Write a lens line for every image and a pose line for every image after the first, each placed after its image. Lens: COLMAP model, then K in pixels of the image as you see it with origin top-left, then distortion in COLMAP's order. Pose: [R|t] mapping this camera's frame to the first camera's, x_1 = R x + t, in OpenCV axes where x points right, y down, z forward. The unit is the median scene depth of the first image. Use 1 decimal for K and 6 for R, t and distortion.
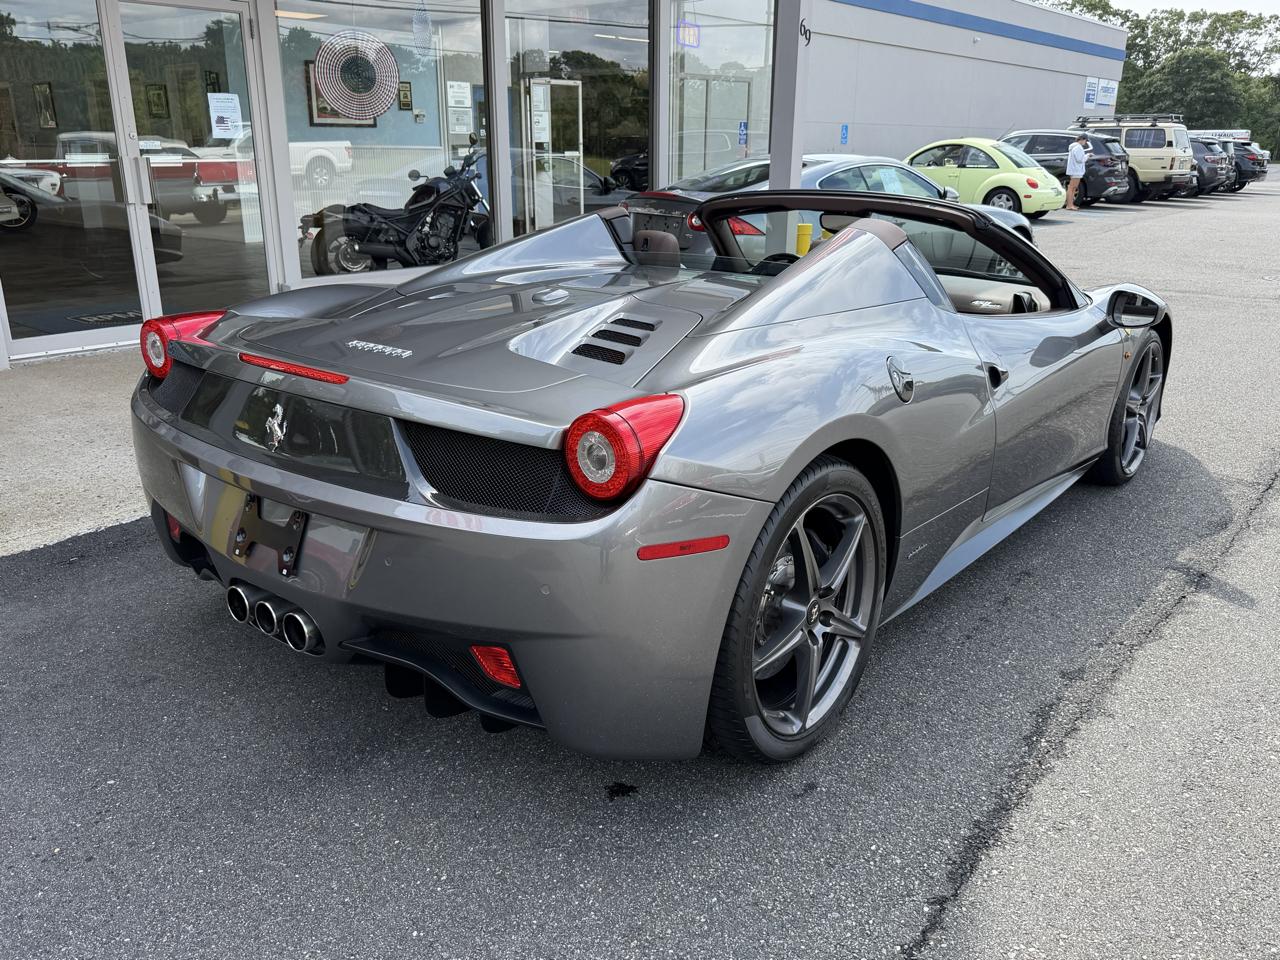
lens RADIAL K [[1037.5, 0, 647.8], [0, 1037.5, 481.4], [0, 0, 1]] dist [0.100109, -0.175899]
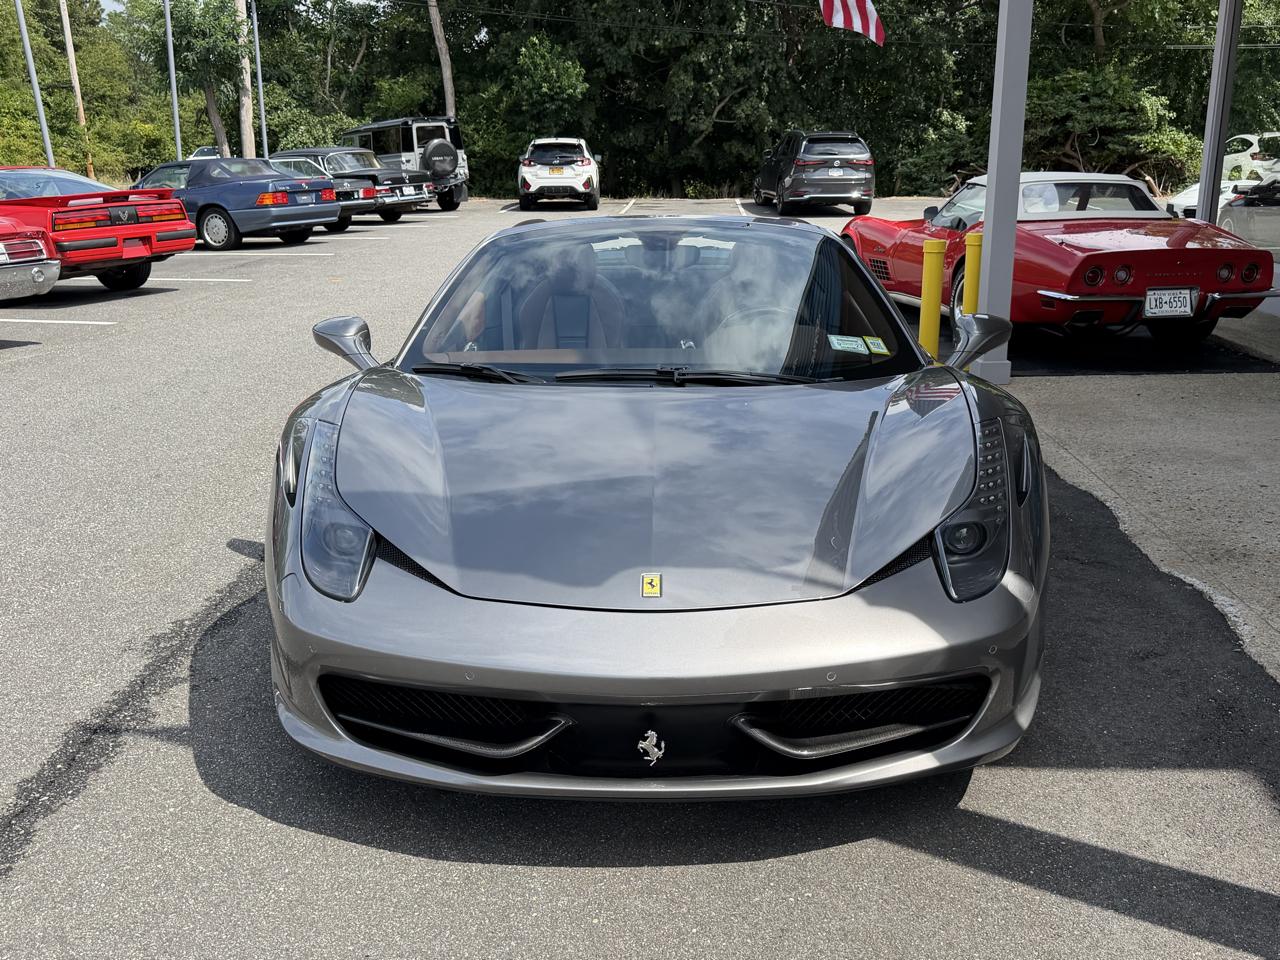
lens RADIAL K [[1217.9, 0, 644.9], [0, 1217.9, 481.1], [0, 0, 1]] dist [0.140212, -0.287772]
pose [[-0.800084, 0.157278, -0.578904, 1.226333], [-0.183826, 0.854316, 0.486161, -0.868991], [0.571029, 0.495387, -0.654612, 2.636621]]
